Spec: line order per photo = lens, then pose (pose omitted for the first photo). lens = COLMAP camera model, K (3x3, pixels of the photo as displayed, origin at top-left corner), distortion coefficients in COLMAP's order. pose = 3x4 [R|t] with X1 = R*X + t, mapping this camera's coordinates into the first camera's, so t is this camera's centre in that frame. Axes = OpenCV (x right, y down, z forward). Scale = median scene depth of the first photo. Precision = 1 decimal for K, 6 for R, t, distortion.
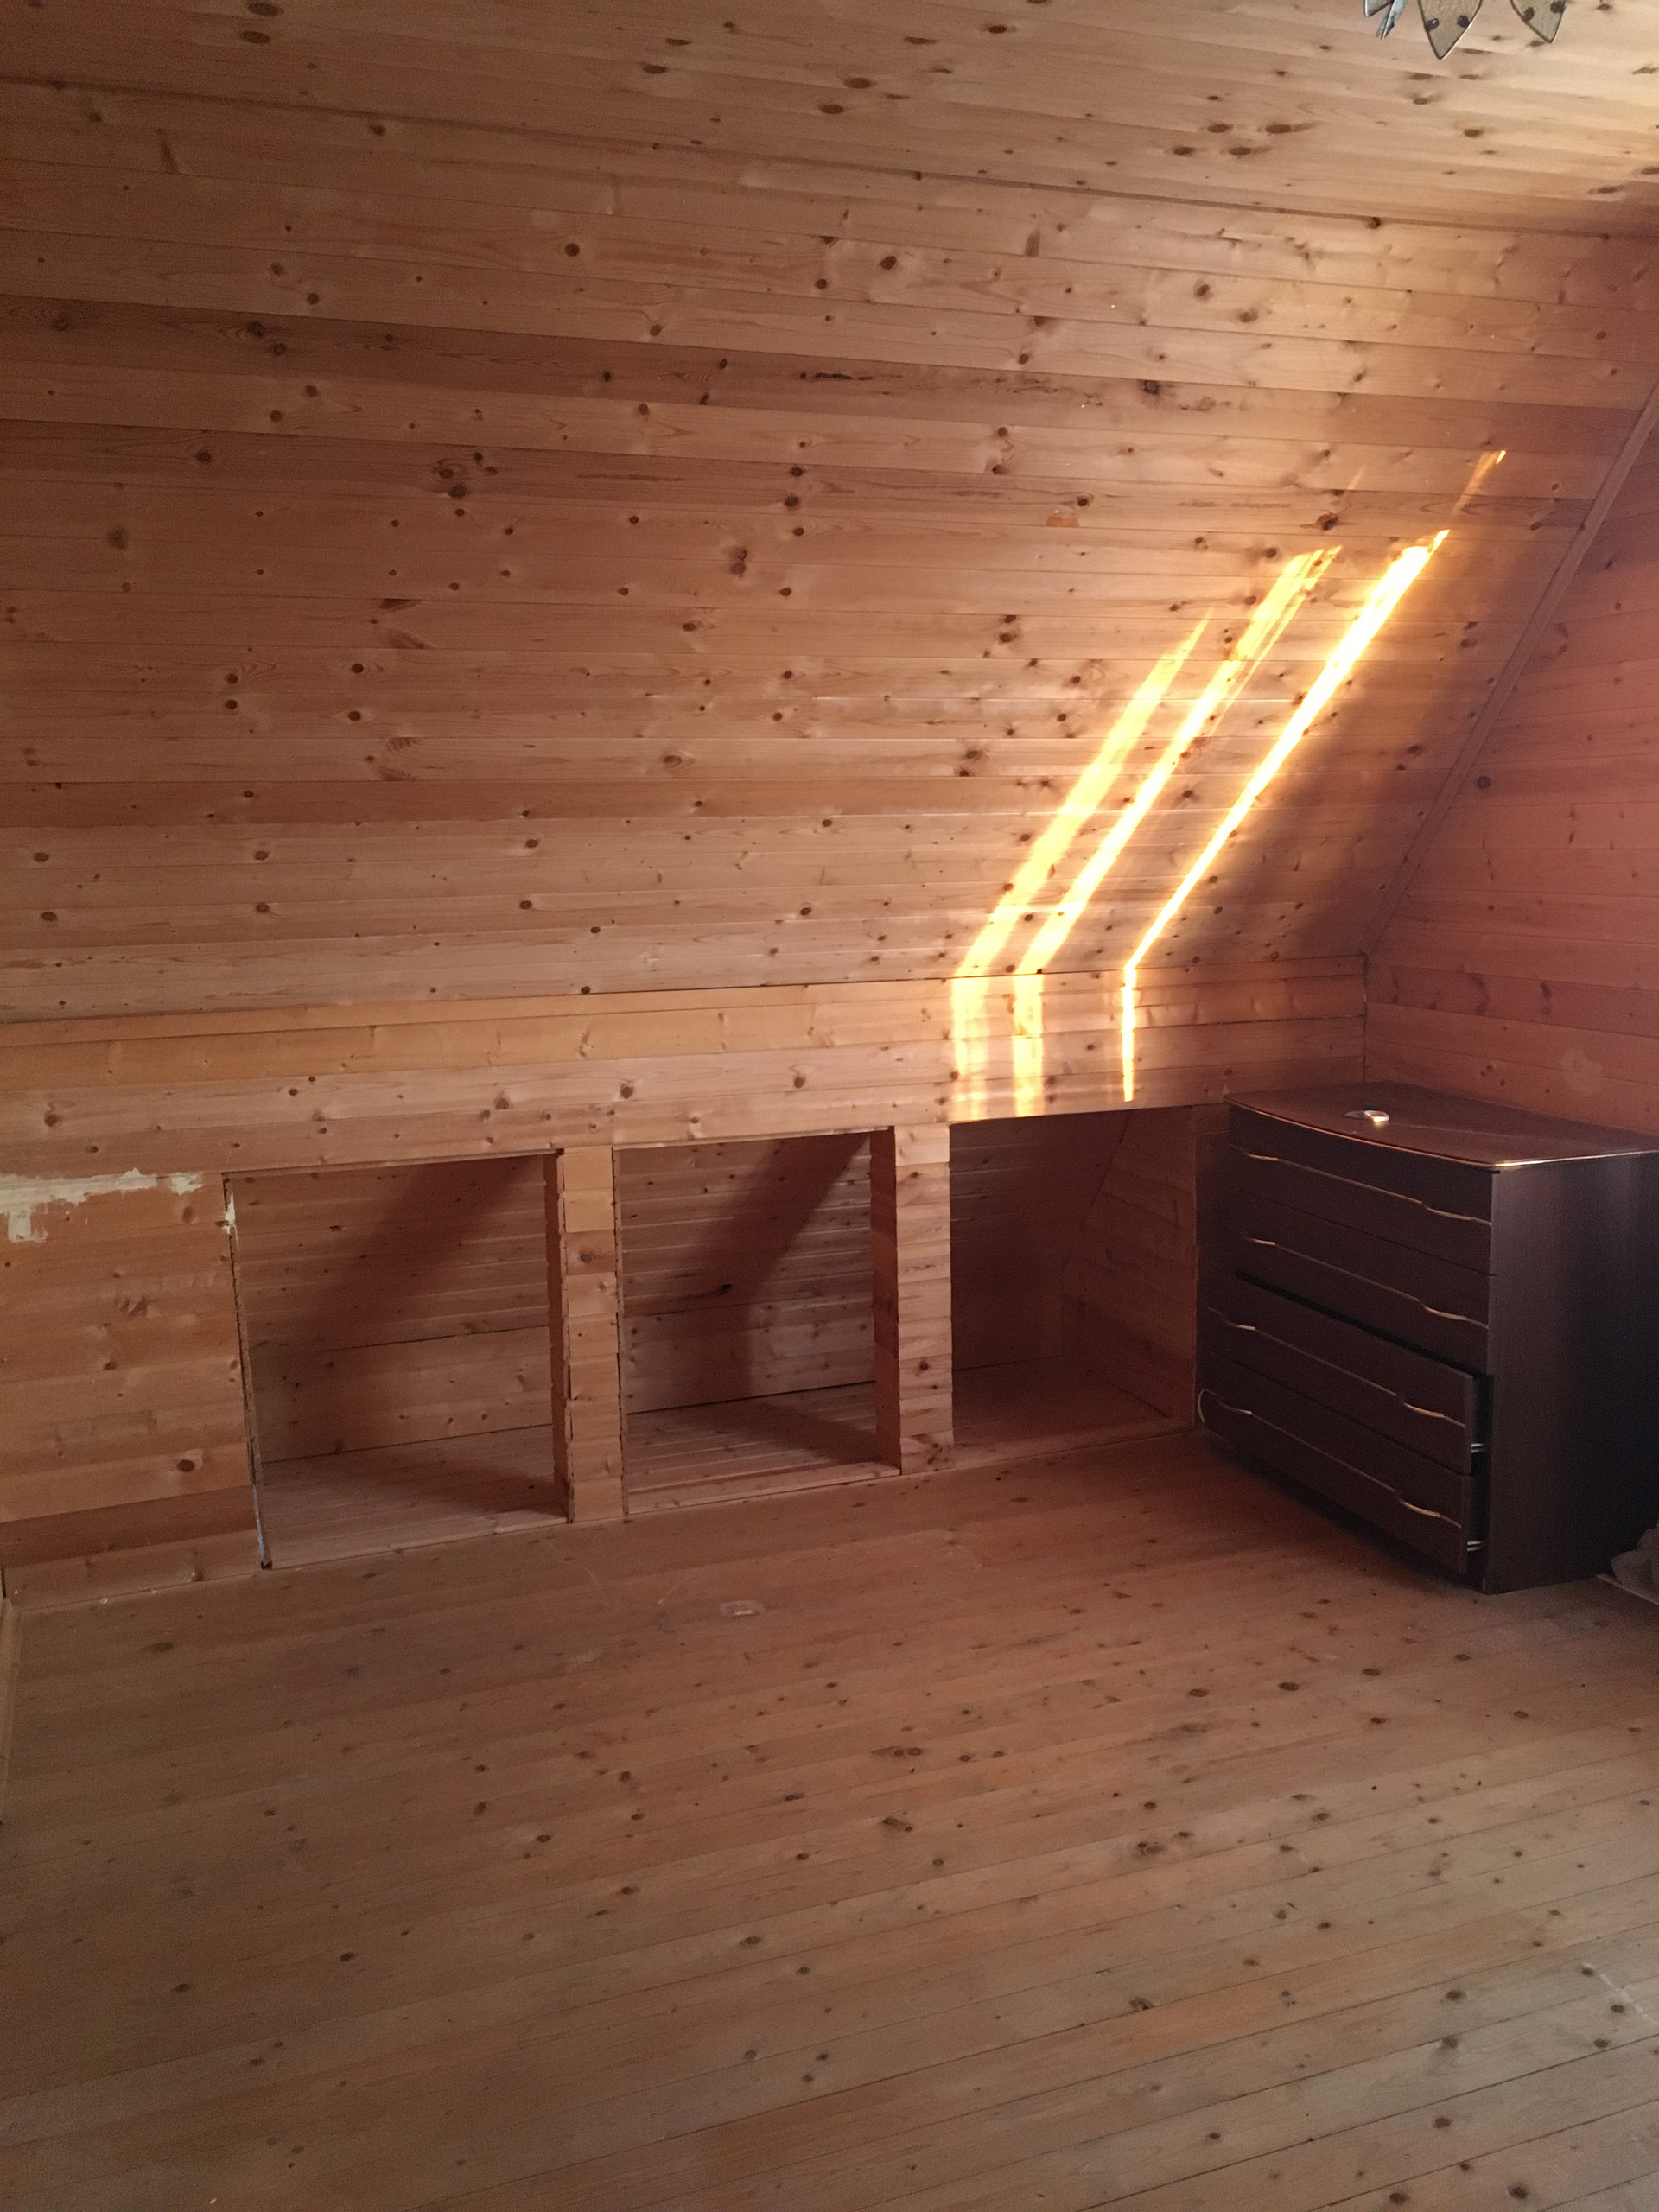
lens RADIAL K [[1872.0, 0, 834.8], [0, 1872.0, 1118.2], [0, 0, 1]] dist [0.070220, -0.096138]
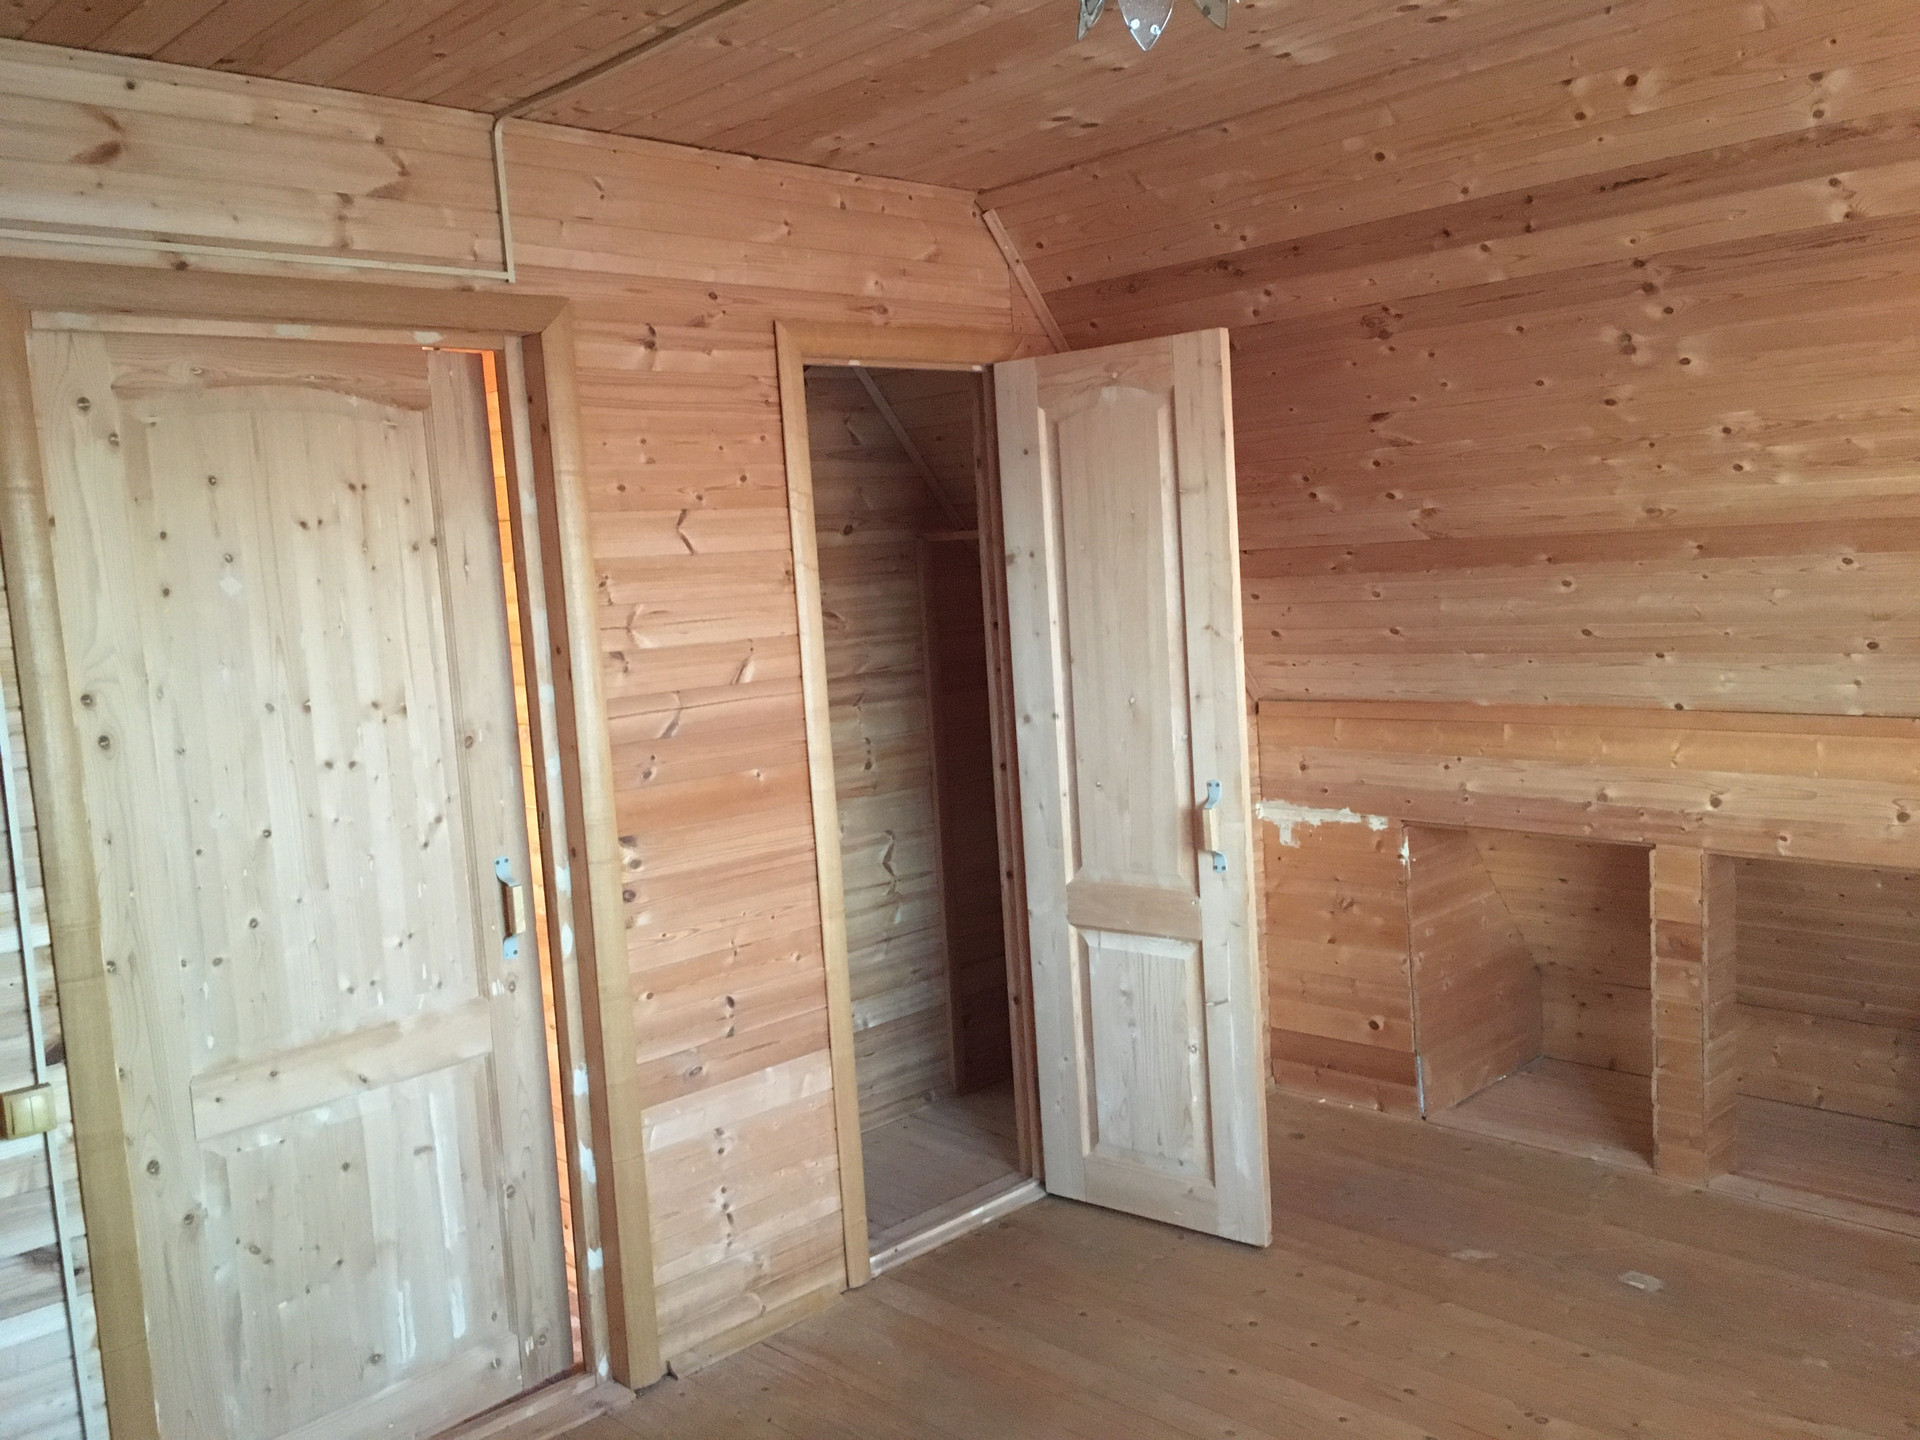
lens RADIAL K [[1624.9, 0, 963.8], [0, 1624.9, 719.0], [0, 0, 1]] dist [0.070220, -0.096138]
pose [[0.400165, 0.087789, -0.912229, 0.640424], [-0.090402, 0.994328, 0.056033, -0.083903], [0.911974, 0.060045, 0.405831, 0.231077]]
